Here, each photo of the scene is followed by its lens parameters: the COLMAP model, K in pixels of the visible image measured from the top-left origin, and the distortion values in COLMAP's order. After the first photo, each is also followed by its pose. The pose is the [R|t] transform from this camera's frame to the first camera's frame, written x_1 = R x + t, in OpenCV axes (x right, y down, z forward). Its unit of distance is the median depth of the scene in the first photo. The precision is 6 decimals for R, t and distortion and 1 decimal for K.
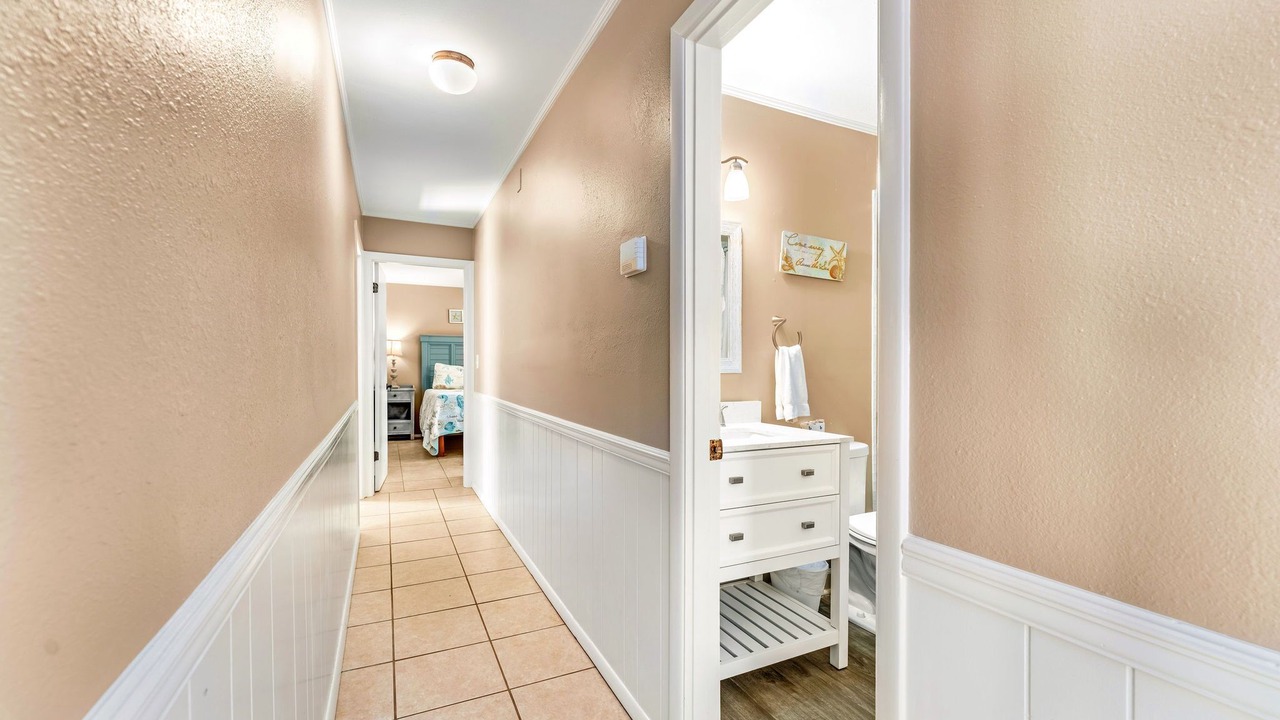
lens RADIAL K [[524.6, 0, 633.6], [0, 524.6, 364.8], [0, 0, 1]] dist [-0.003530, 0.000323]
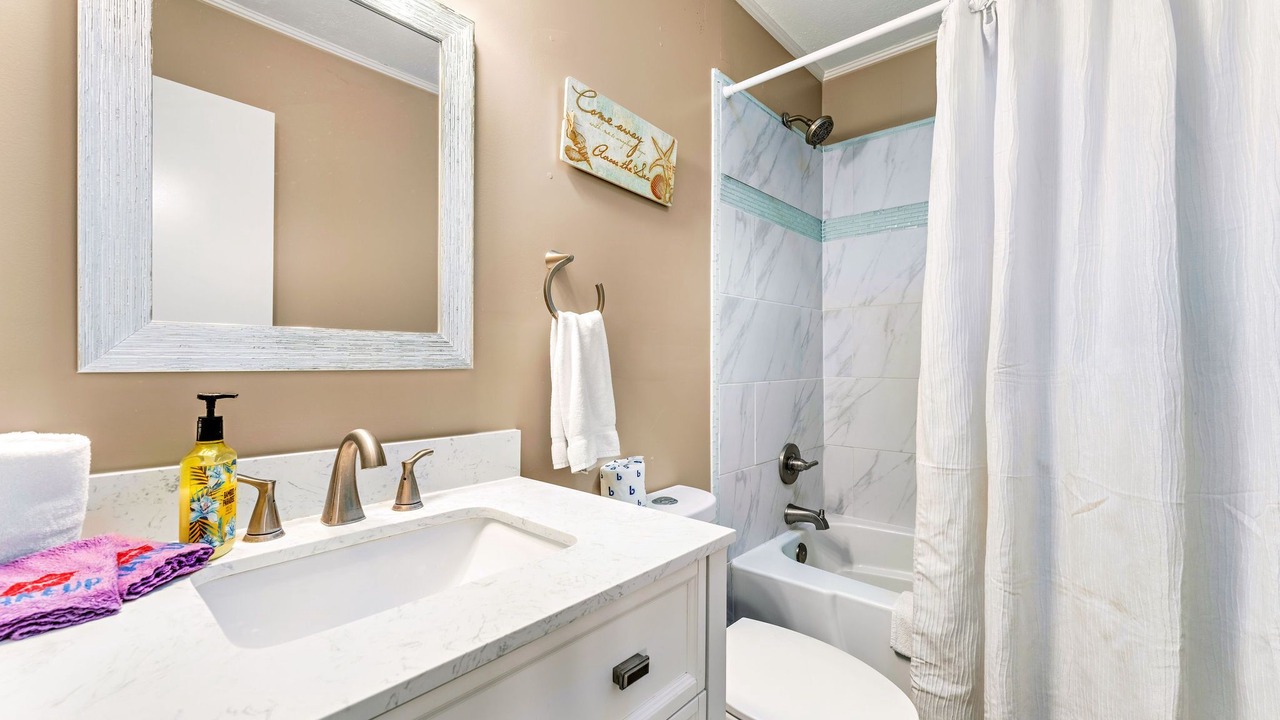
lens RADIAL K [[524.6, 0, 634.7], [0, 524.6, 360.3], [0, 0, 1]] dist [-0.003530, 0.000323]
pose [[0.924985, 0.001914, 0.379999, 0.158131], [-0.001087, 0.999997, -0.002391, 0.009258], [-0.380002, 0.001799, 0.924984, 0.526810]]
